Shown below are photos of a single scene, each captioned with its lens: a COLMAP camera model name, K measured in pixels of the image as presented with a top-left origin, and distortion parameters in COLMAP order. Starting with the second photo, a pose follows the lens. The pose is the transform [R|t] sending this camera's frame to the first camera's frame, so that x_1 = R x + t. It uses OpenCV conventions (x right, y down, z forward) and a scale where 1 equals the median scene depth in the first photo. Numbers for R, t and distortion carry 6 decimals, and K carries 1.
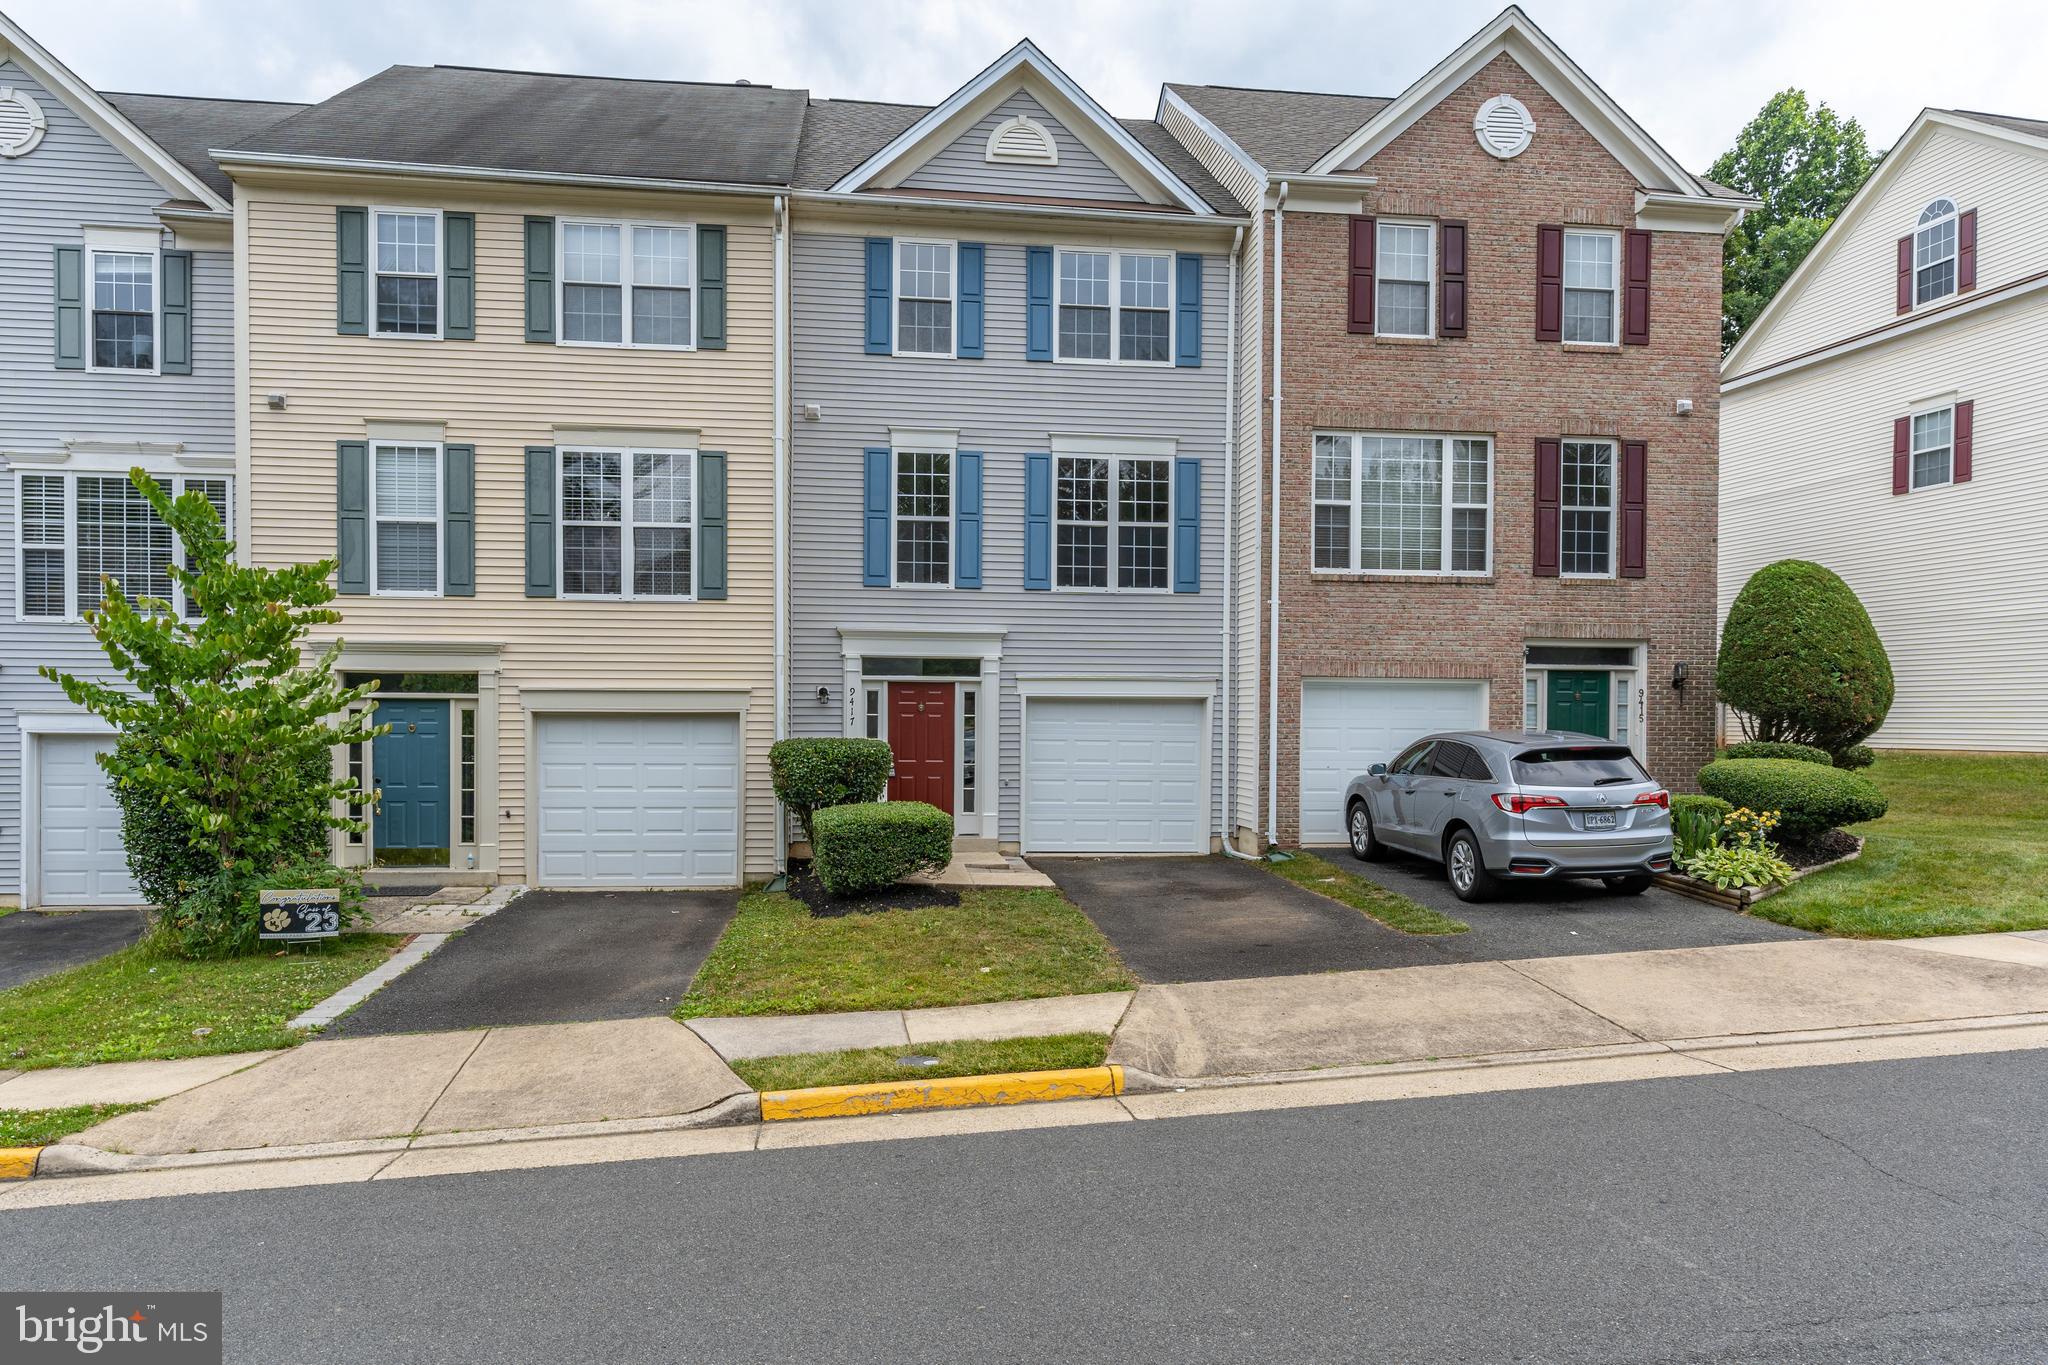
lens RADIAL K [[1345.5, 0, 1020.4], [0, 1345.5, 683.8], [0, 0, 1]] dist [0.008401, -0.004470]
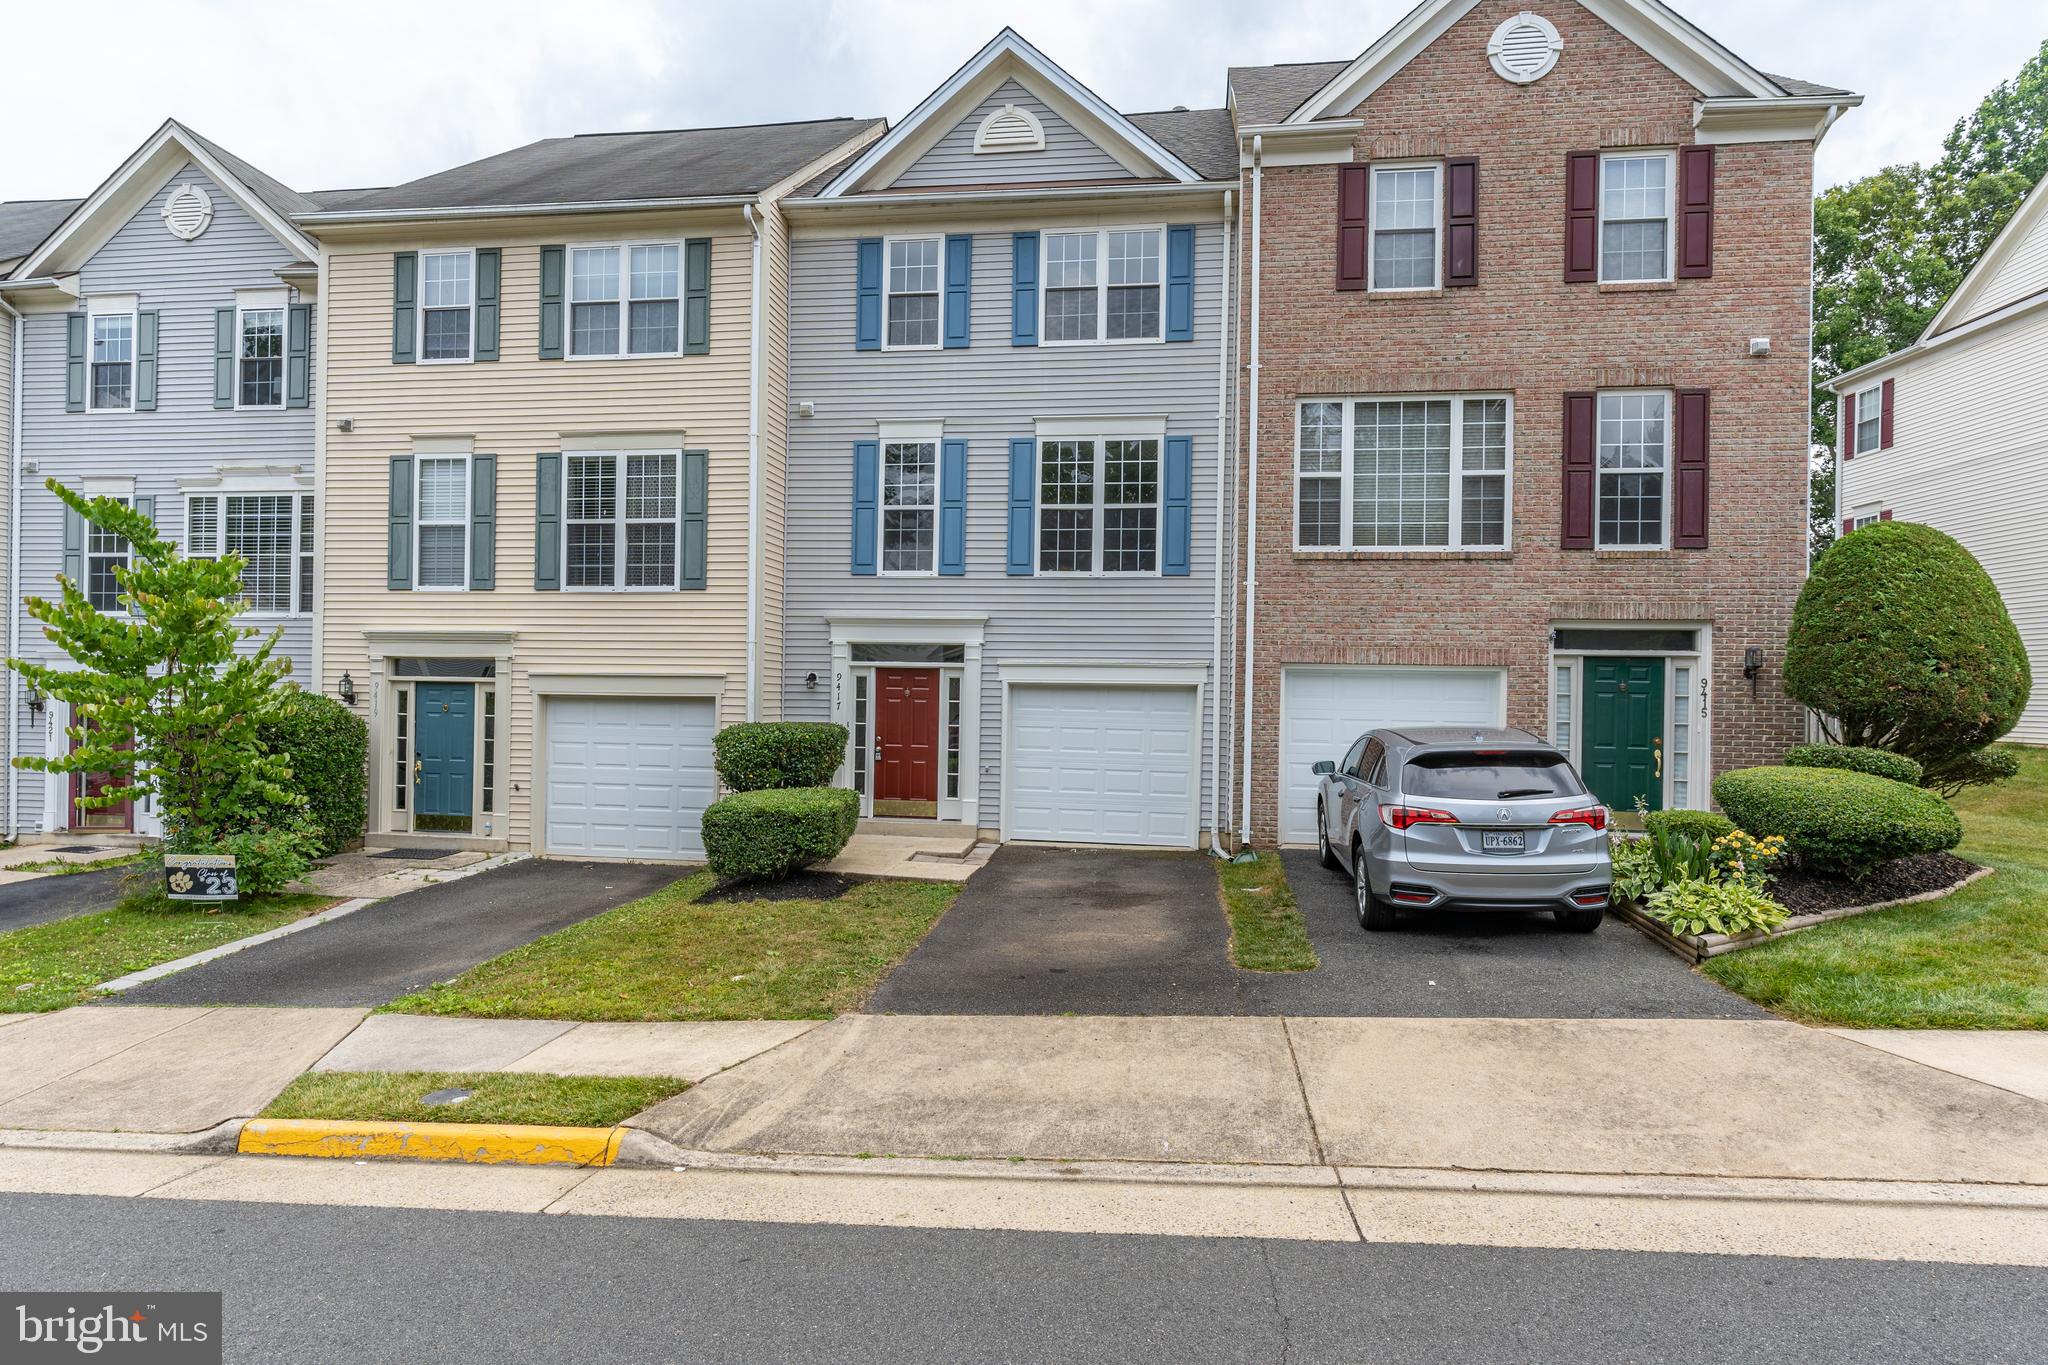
lens RADIAL K [[1163.4, 0, 1013.4], [0, 1163.4, 649.4], [0, 0, 1]] dist [-0.004204, 0.000396]
pose [[0.962755, -0.001465, -0.270370, 0.260705], [-0.002627, 0.999887, -0.014773, -0.002784], [0.270361, 0.014933, 0.962643, 0.188650]]
